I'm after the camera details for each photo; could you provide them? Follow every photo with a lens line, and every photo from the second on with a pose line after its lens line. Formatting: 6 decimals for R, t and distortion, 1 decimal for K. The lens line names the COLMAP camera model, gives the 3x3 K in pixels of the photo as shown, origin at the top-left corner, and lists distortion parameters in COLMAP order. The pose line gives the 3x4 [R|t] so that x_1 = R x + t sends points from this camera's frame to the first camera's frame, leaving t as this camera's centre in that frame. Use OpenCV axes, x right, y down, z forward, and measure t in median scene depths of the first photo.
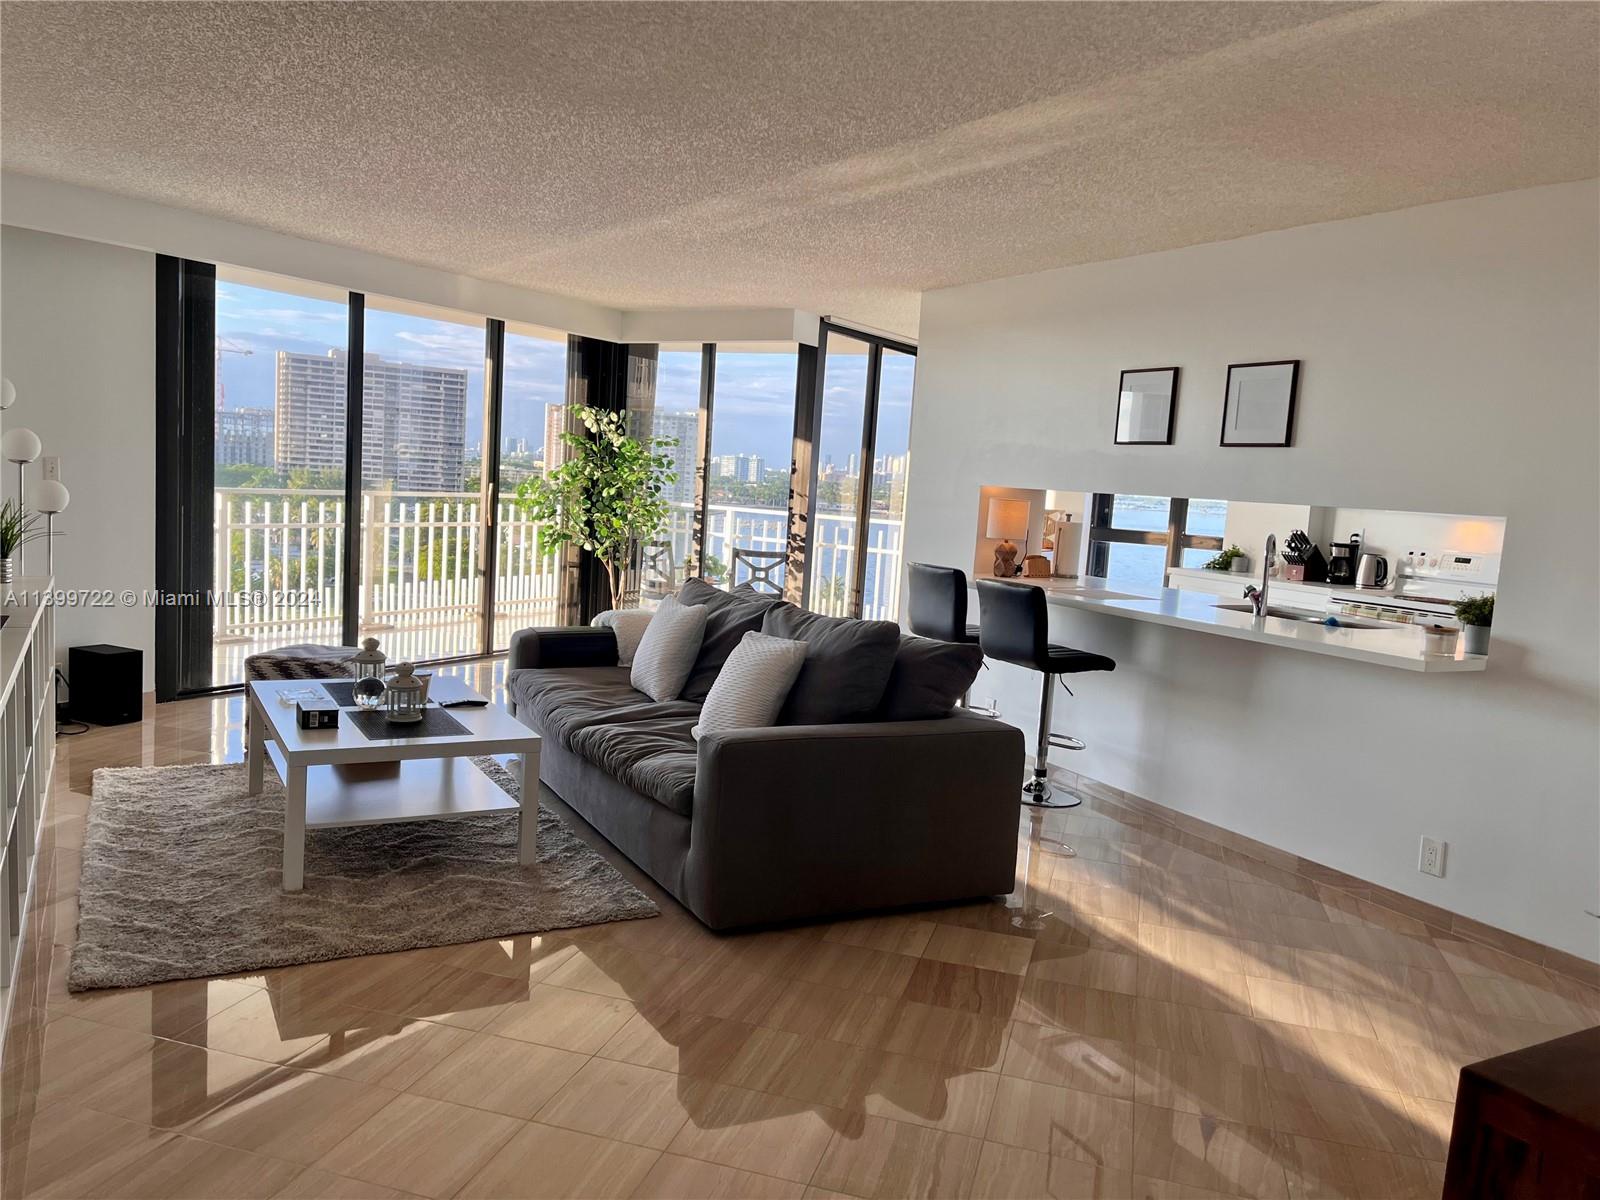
lens RADIAL K [[1220.9, 0, 797.0], [0, 1220.9, 614.8], [0, 0, 1]] dist [0.041689, -0.048448]
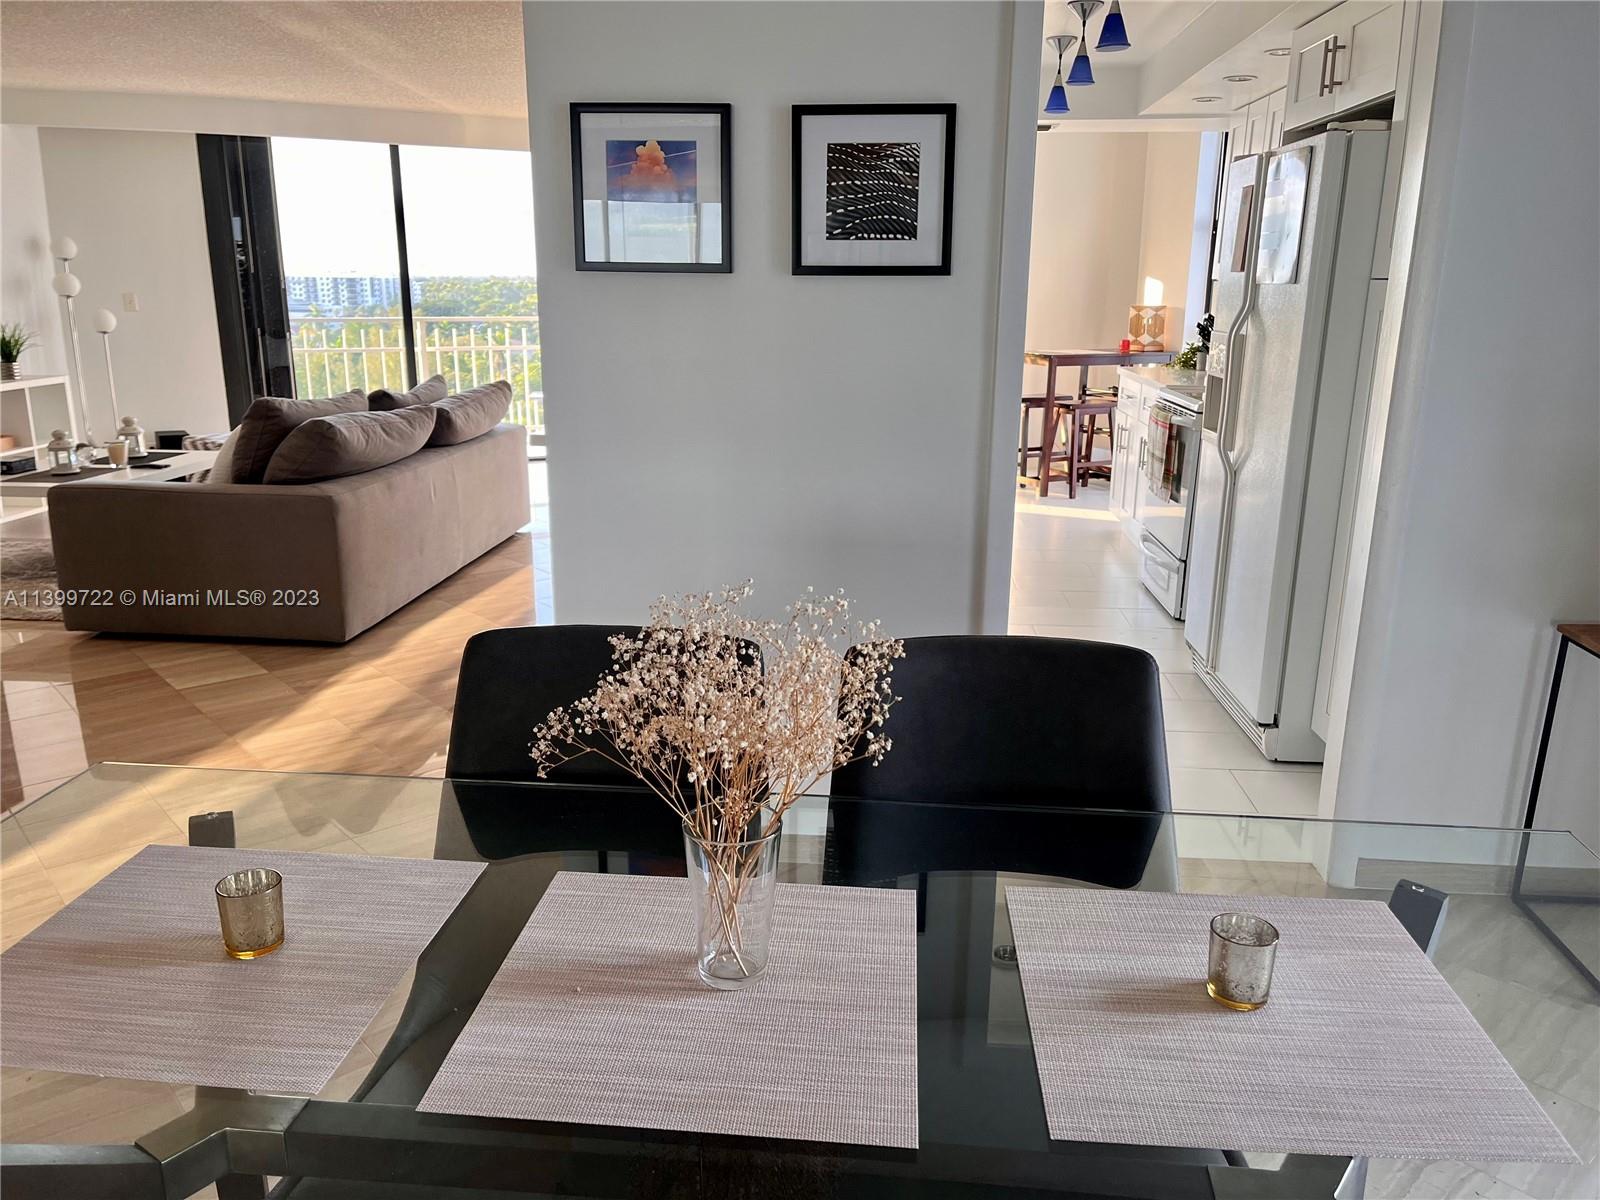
lens RADIAL K [[1220.9, 0, 799.1], [0, 1220.9, 601.8], [0, 0, 1]] dist [0.041689, -0.048448]
pose [[0.839196, 0.082200, -0.537581, 0.686967], [-0.019965, 0.992501, 0.120594, 0.028319], [0.543463, -0.090469, 0.834544, 0.176835]]
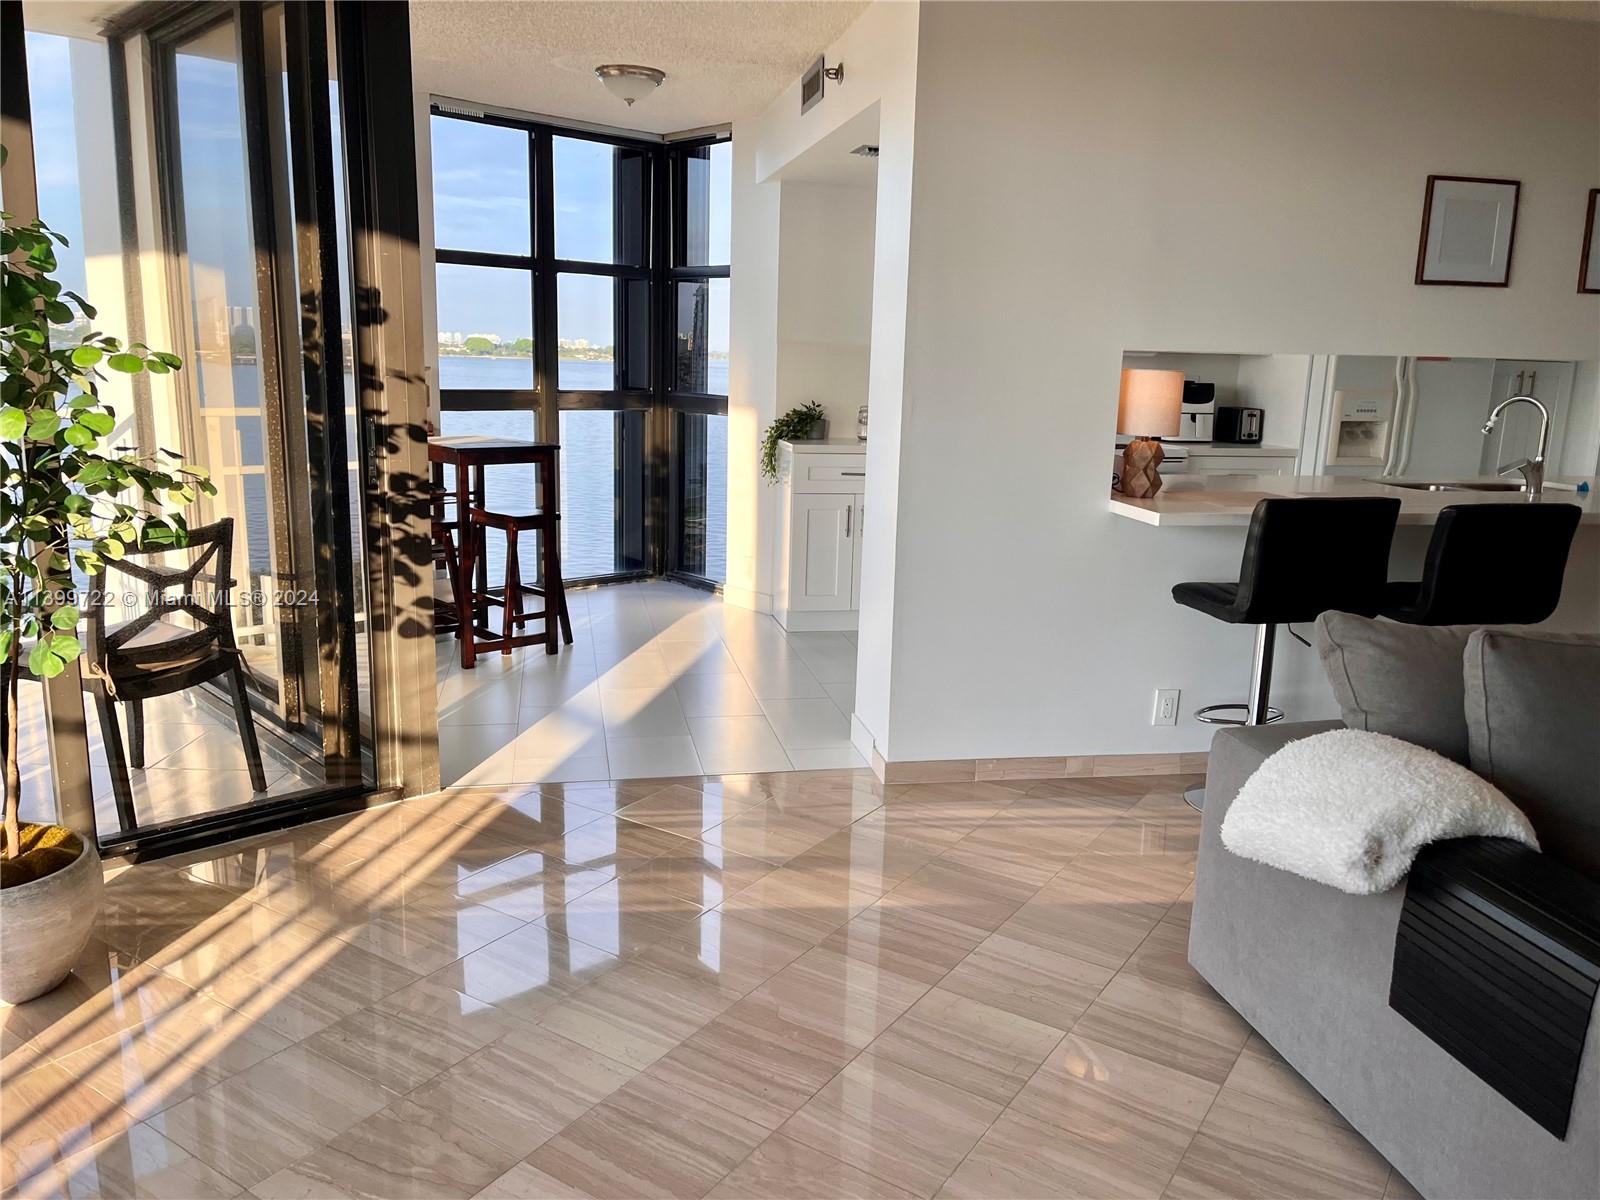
lens RADIAL K [[1220.9, 0, 801.6], [0, 1220.9, 598.6], [0, 0, 1]] dist [0.041689, -0.048448]
pose [[0.288112, -0.238181, 0.927503, -0.418453], [0.107640, 0.970490, 0.215784, -0.118079], [-0.951528, 0.037666, 0.305248, 0.881080]]
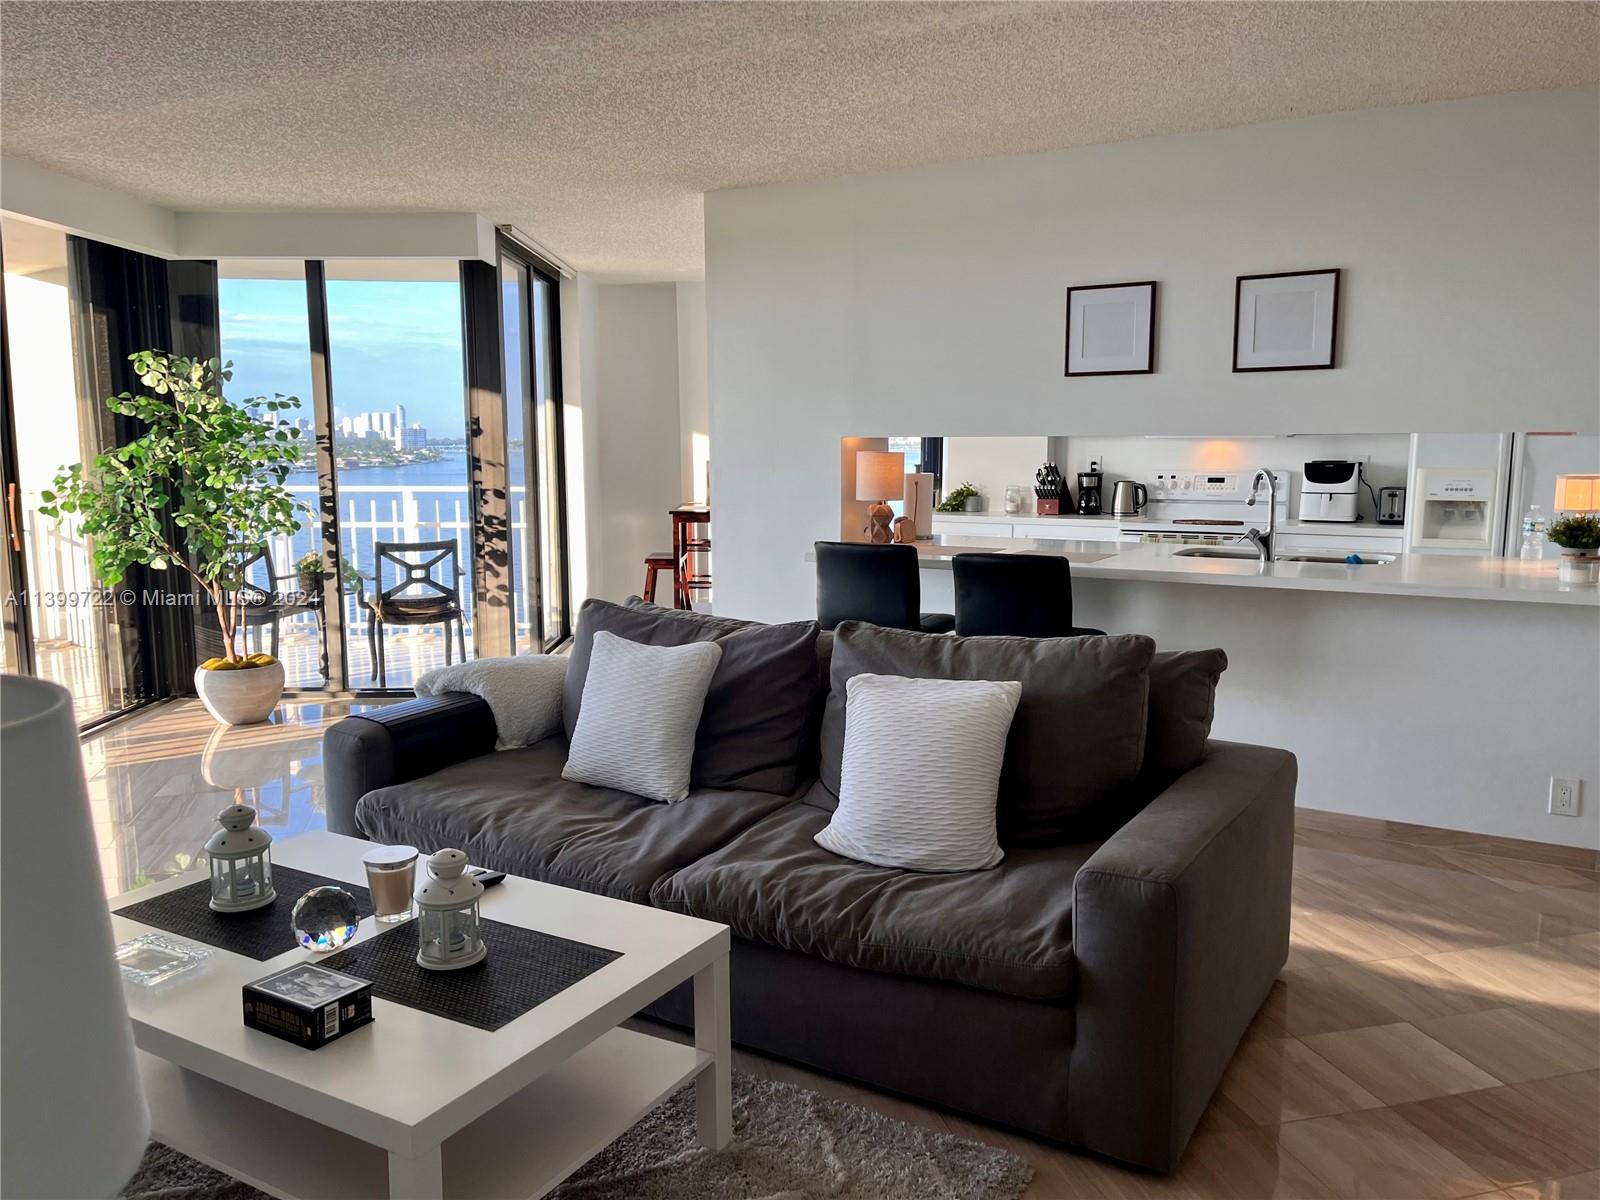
lens RADIAL K [[1220.9, 0, 801.1], [0, 1220.9, 589.3], [0, 0, 1]] dist [0.041689, -0.048448]
pose [[0.851104, -0.126307, 0.509576, -0.270098], [0.113805, 0.991936, 0.055788, -0.049028], [-0.512513, 0.010511, 0.858615, 0.297485]]
